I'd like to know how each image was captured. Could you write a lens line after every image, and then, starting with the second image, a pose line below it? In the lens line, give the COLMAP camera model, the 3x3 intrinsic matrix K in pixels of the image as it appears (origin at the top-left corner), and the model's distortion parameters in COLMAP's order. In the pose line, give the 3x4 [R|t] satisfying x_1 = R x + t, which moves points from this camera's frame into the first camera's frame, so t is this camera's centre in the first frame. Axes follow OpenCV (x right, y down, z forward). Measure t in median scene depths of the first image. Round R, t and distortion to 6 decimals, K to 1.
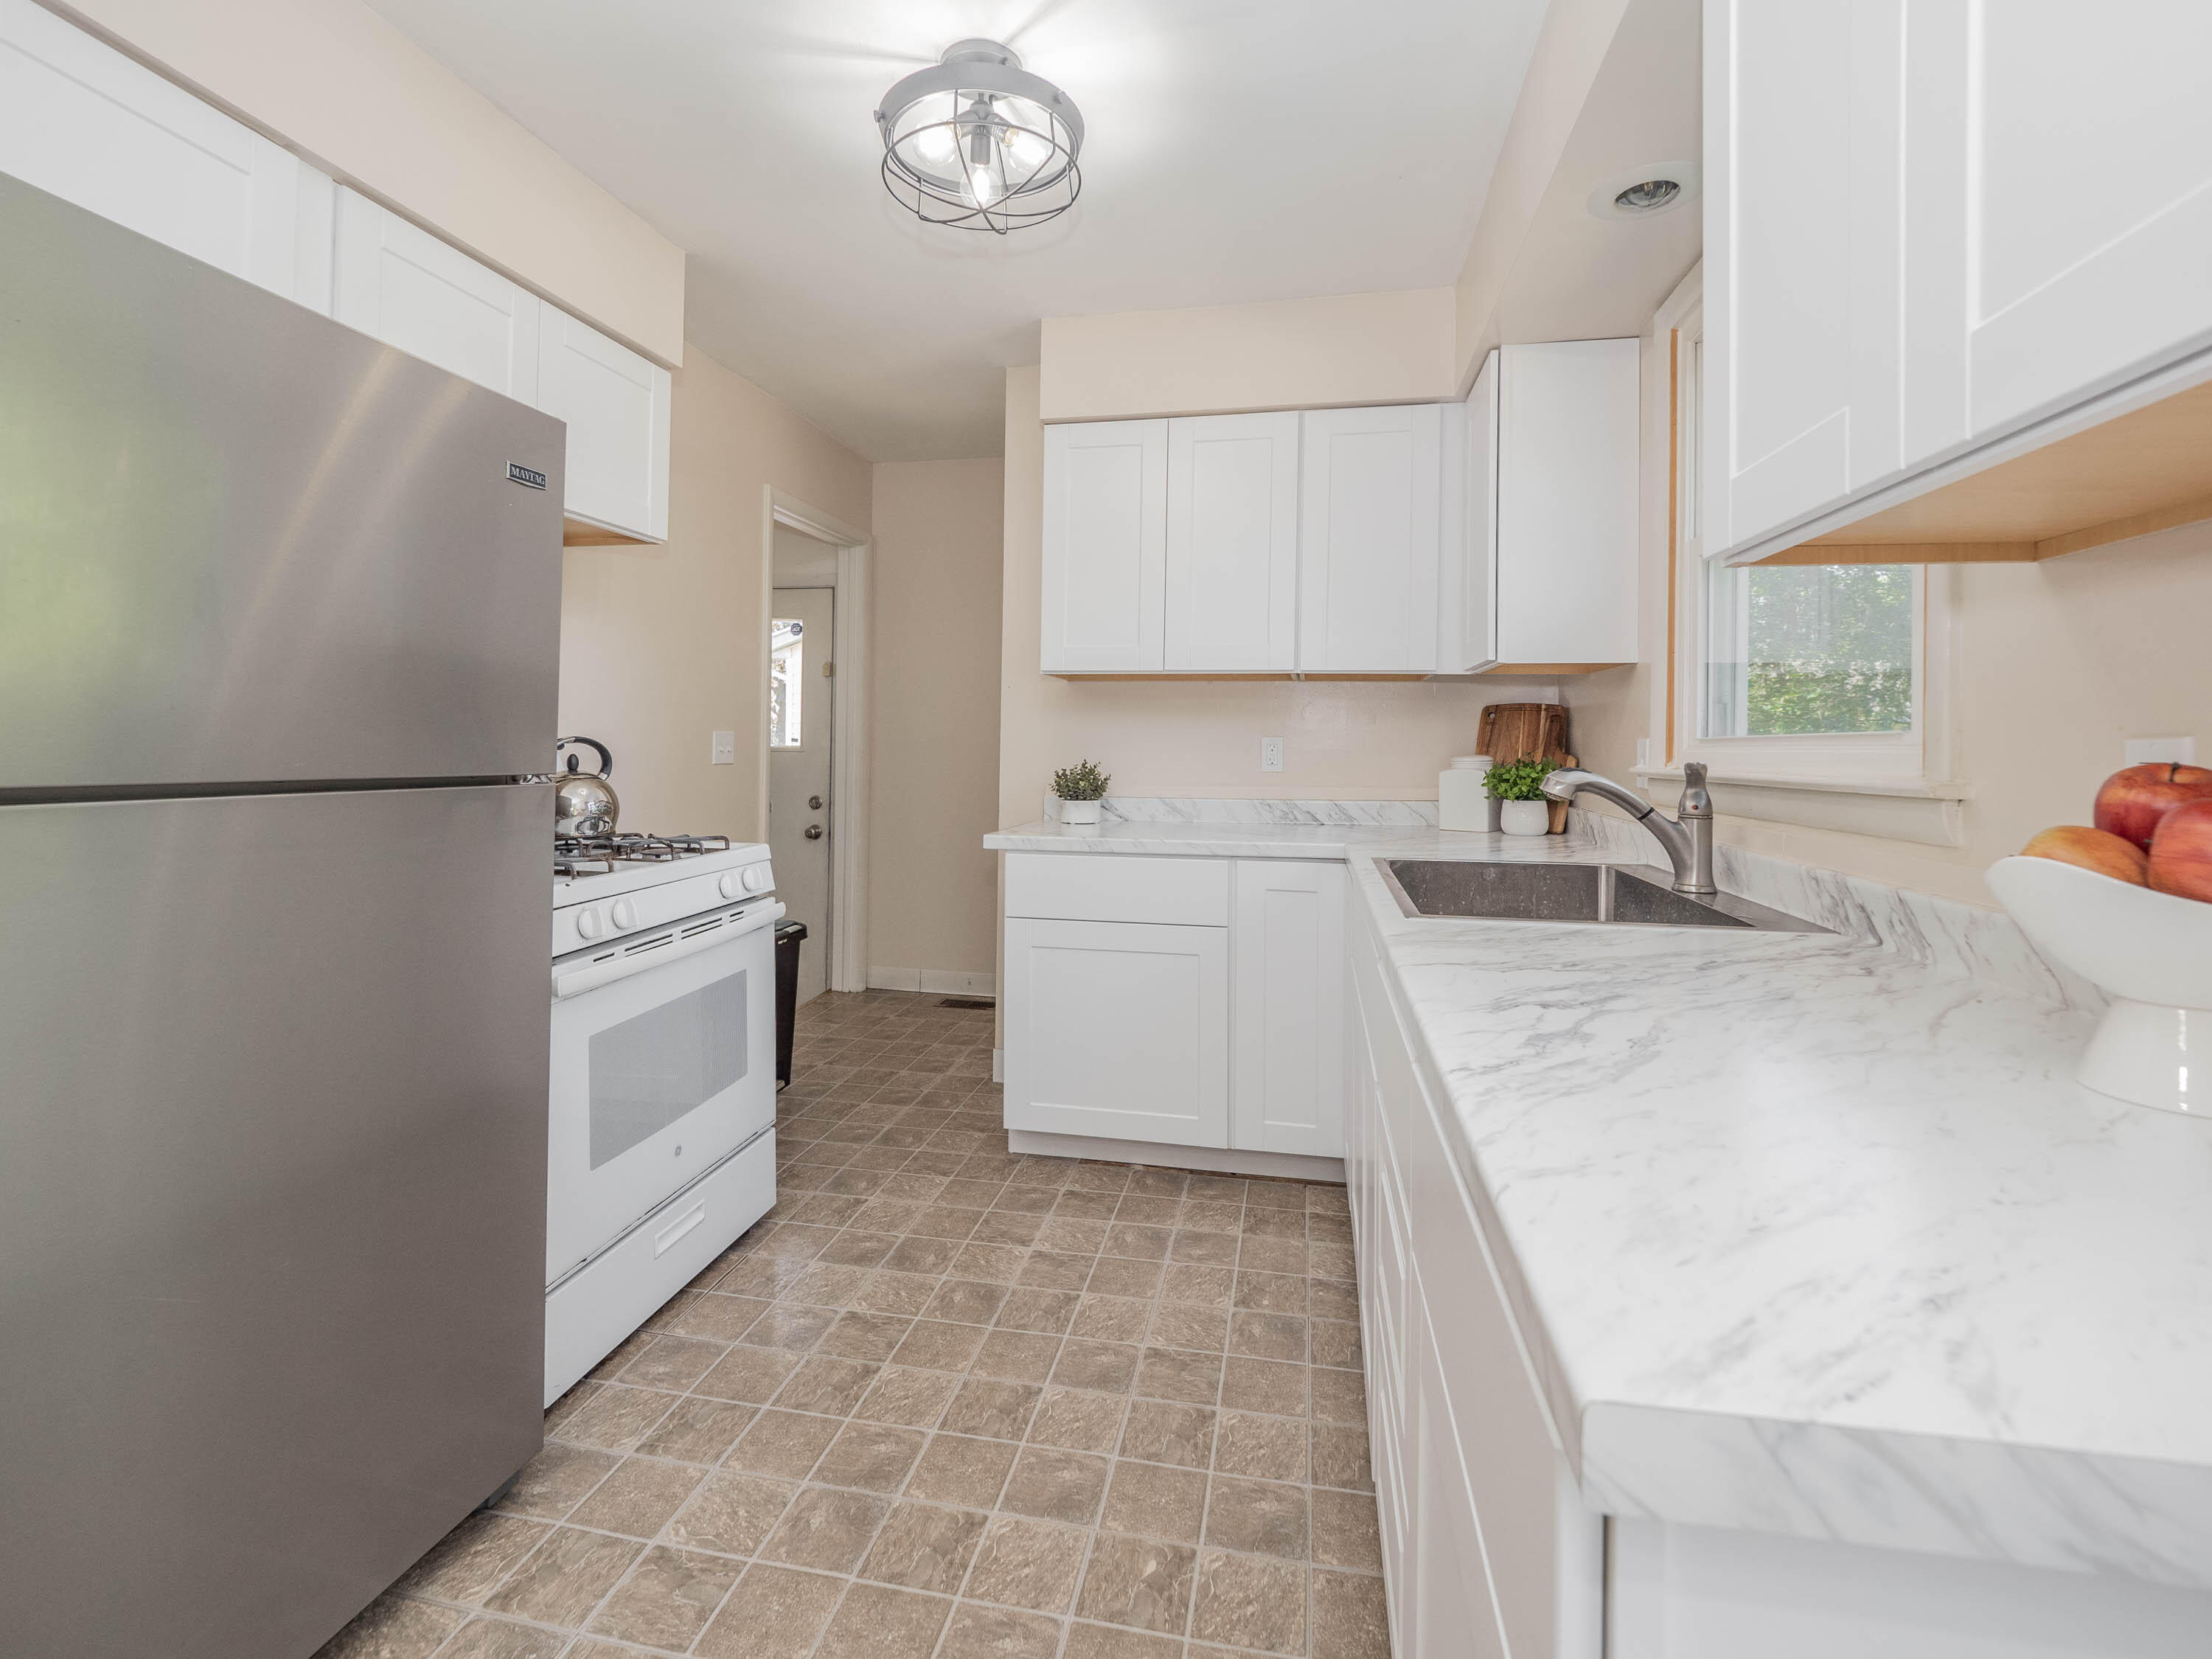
lens RADIAL K [[1005.0, 0, 1114.1], [0, 1005.0, 847.0], [0, 0, 1]] dist [0.014916, -0.007035]
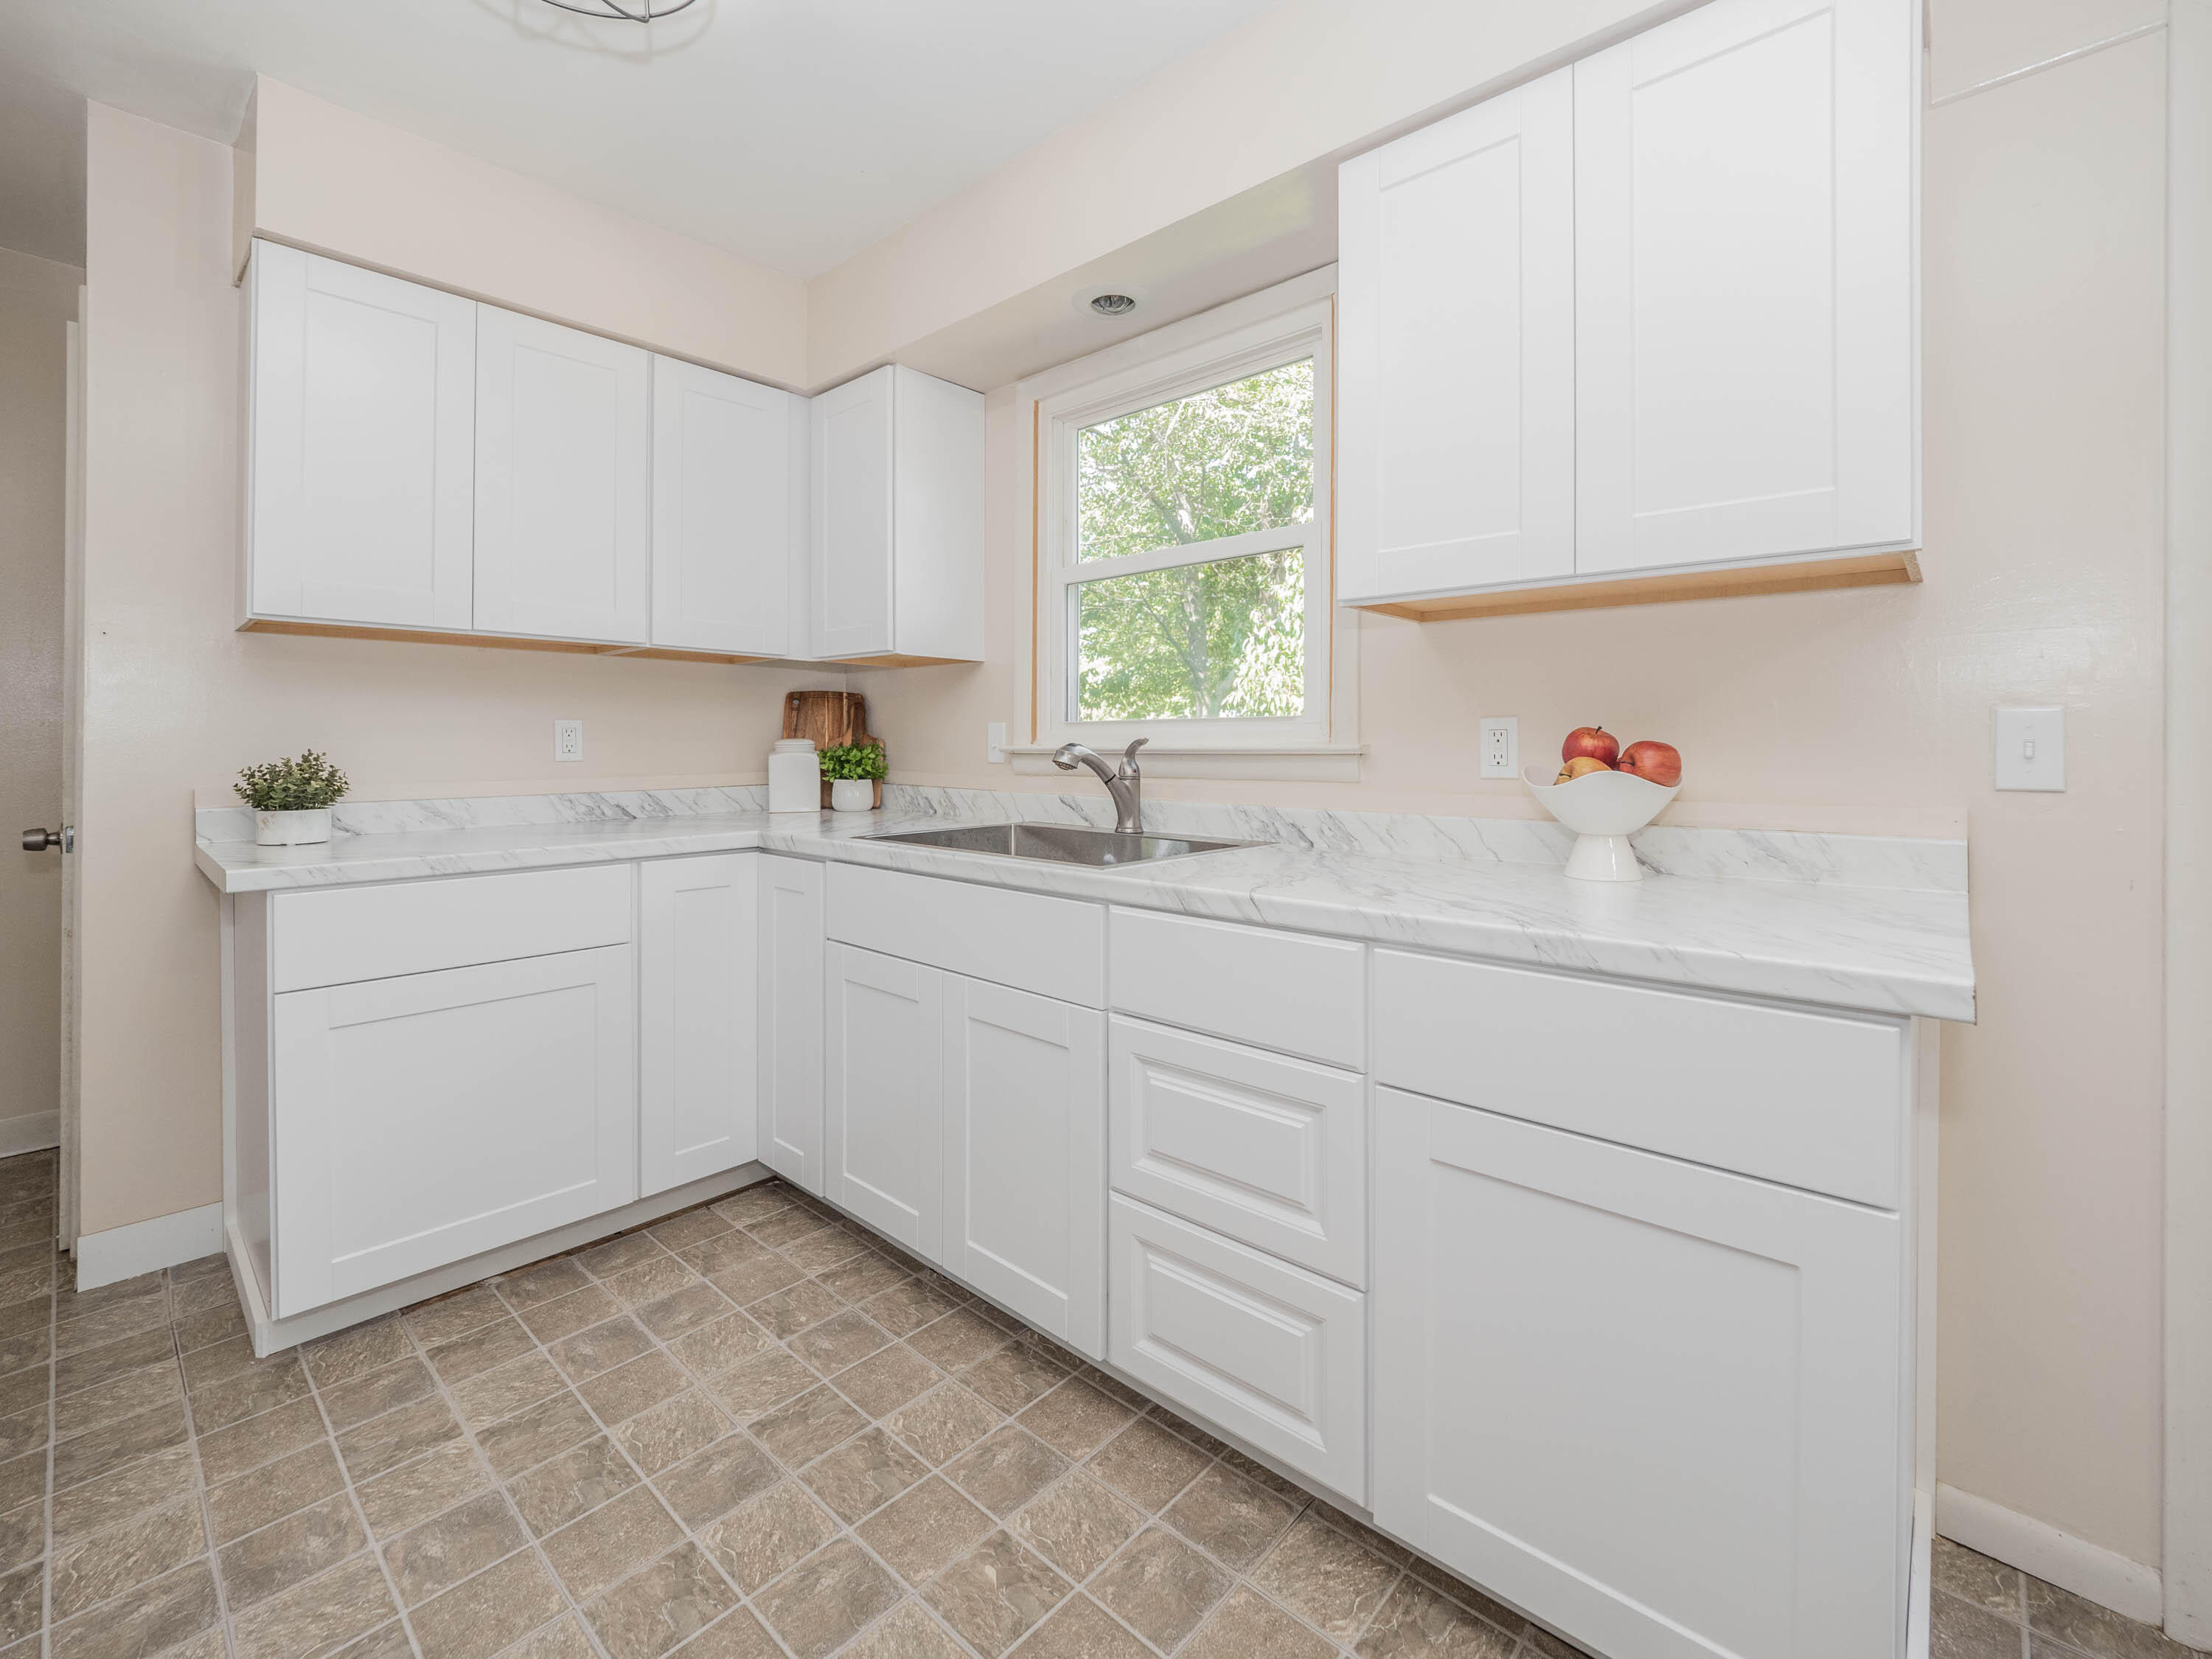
lens RADIAL K [[973.6, 0, 1095.6], [0, 973.6, 844.8], [0, 0, 1]] dist [0.009605, -0.001275]
pose [[0.529315, -0.099310, 0.842593, -0.407424], [0.092563, 0.993957, 0.059002, -0.015902], [-0.843361, 0.046762, 0.535309, 0.247652]]
